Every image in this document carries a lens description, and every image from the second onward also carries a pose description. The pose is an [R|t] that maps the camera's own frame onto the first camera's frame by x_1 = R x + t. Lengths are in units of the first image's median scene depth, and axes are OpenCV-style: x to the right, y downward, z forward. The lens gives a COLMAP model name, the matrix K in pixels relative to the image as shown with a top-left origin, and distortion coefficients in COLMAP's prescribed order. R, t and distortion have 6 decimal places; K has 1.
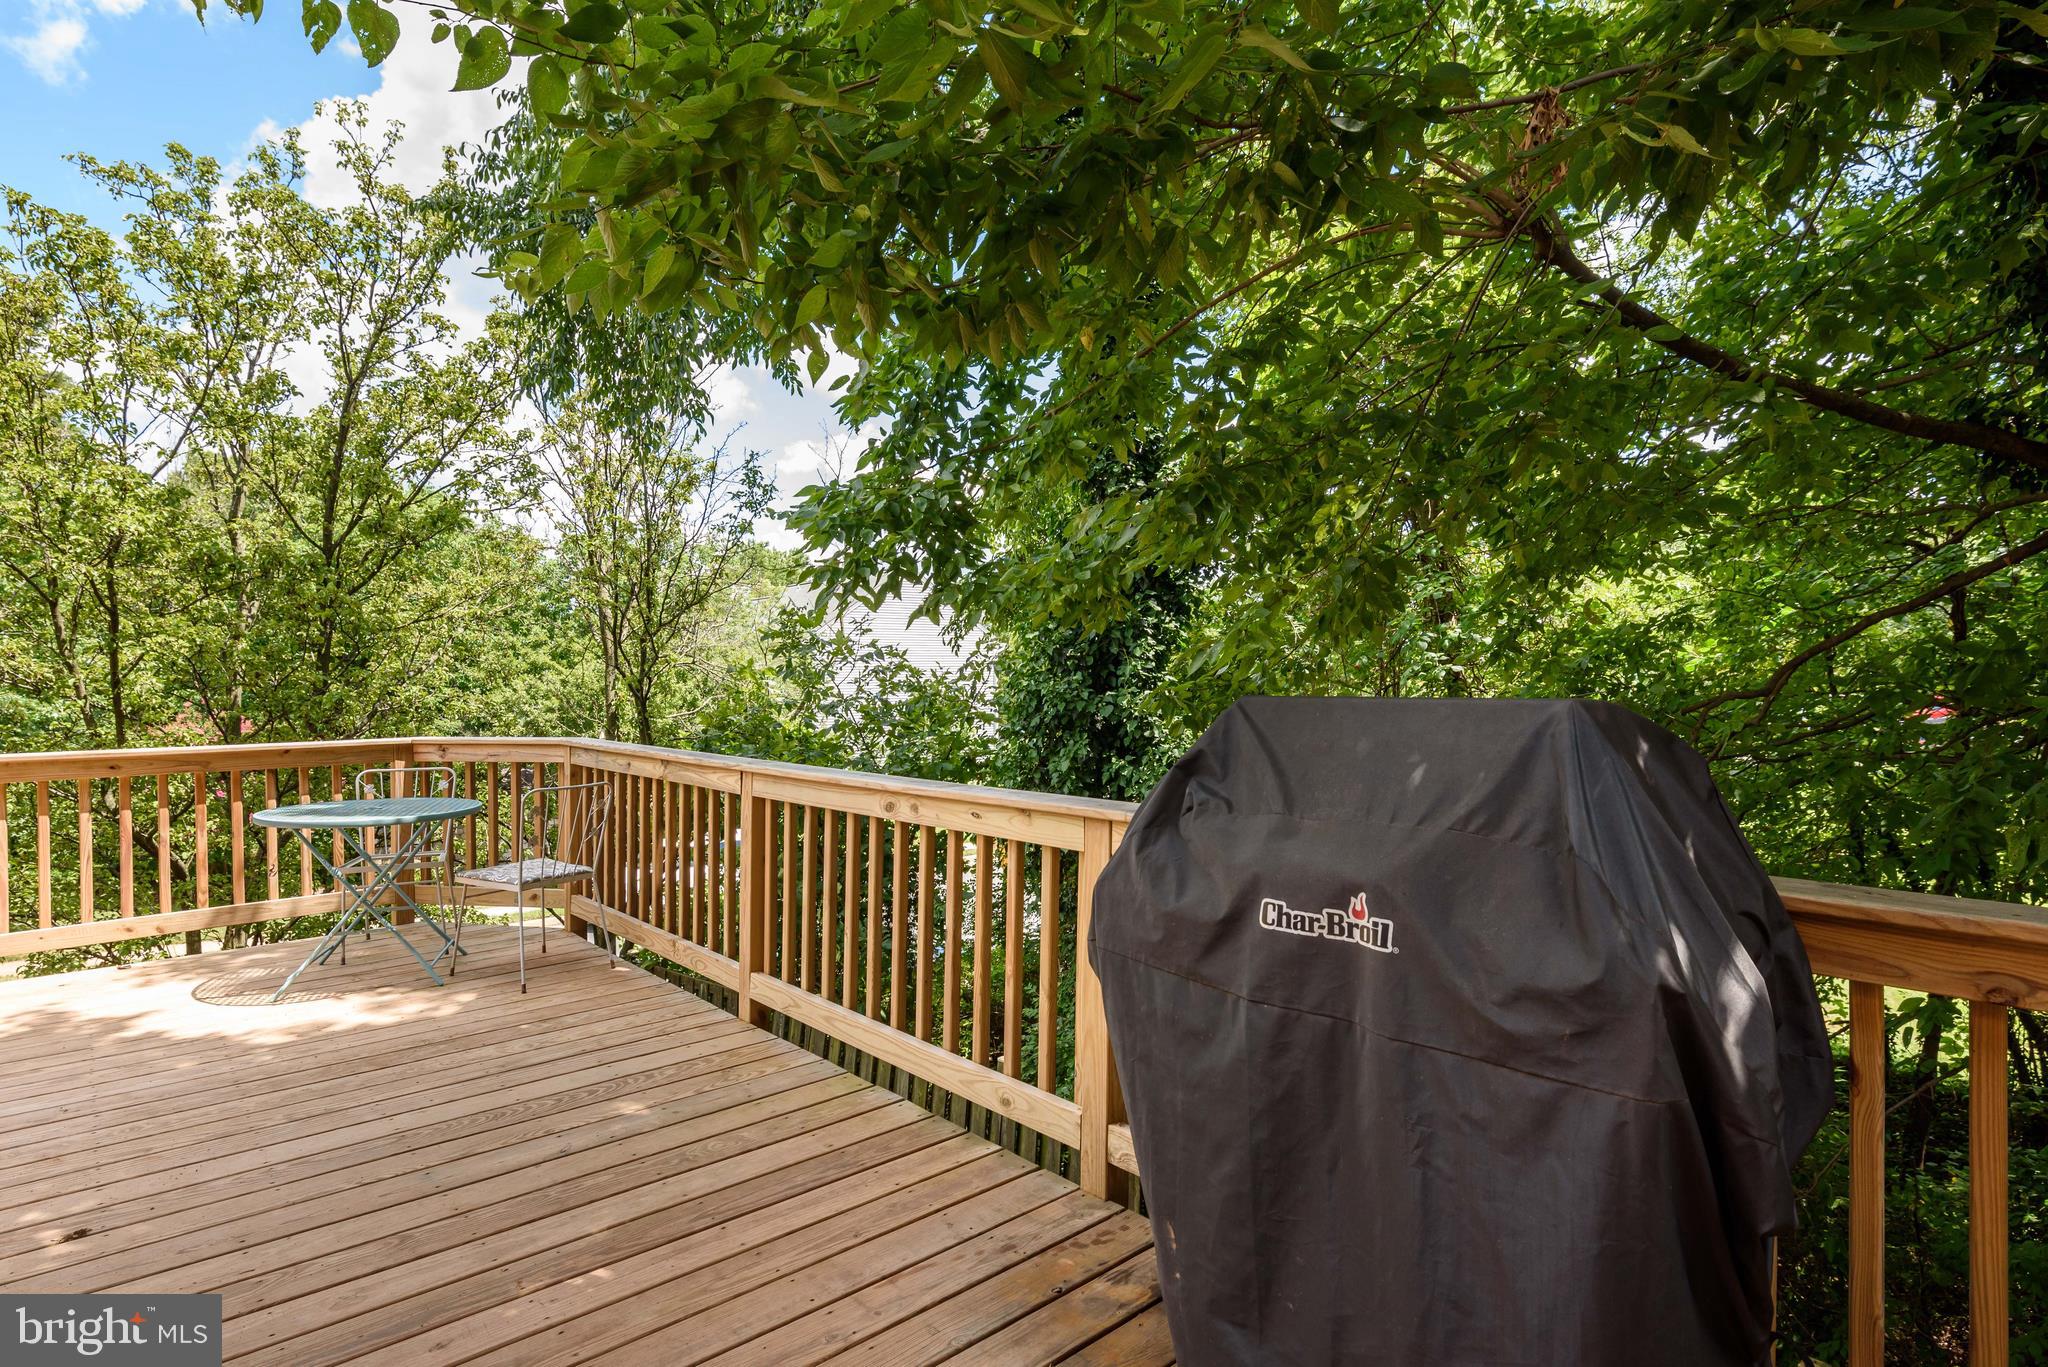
lens RADIAL K [[1044.1, 0, 1037.7], [0, 1044.1, 681.3], [0, 0, 1]] dist [0.002702, 0.000939]
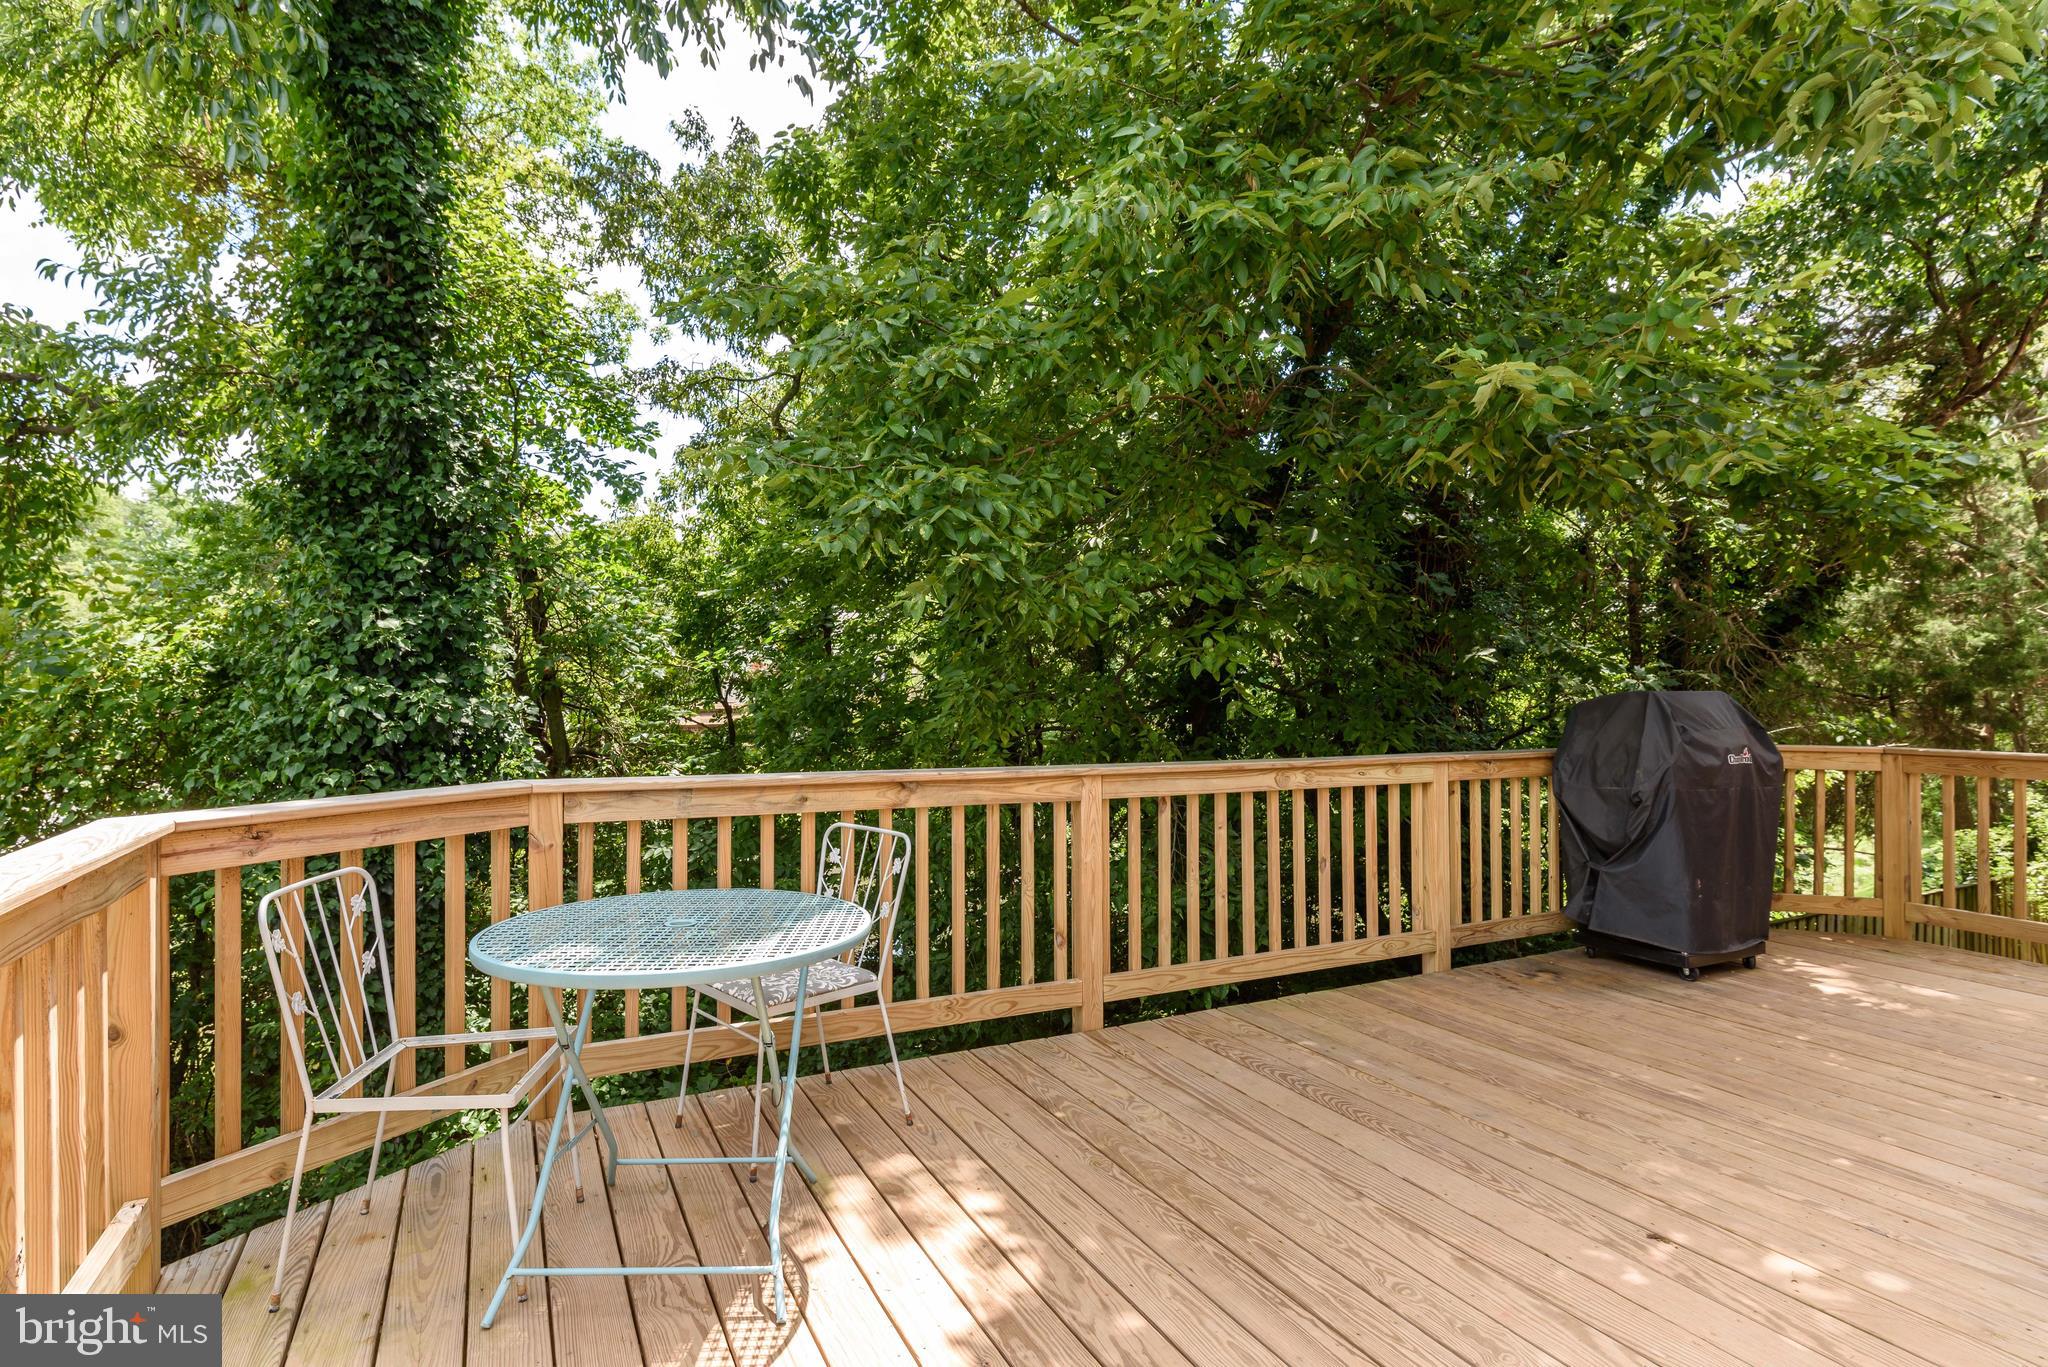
lens RADIAL K [[1044.1, 0, 1033.6], [0, 1044.1, 682.9], [0, 0, 1]] dist [0.002702, 0.000939]
pose [[0.273058, 0.000442, 0.961997, -1.270520], [0.009722, 0.999948, -0.003219, 0.006301], [-0.961948, 0.010232, 0.273040, 0.811182]]
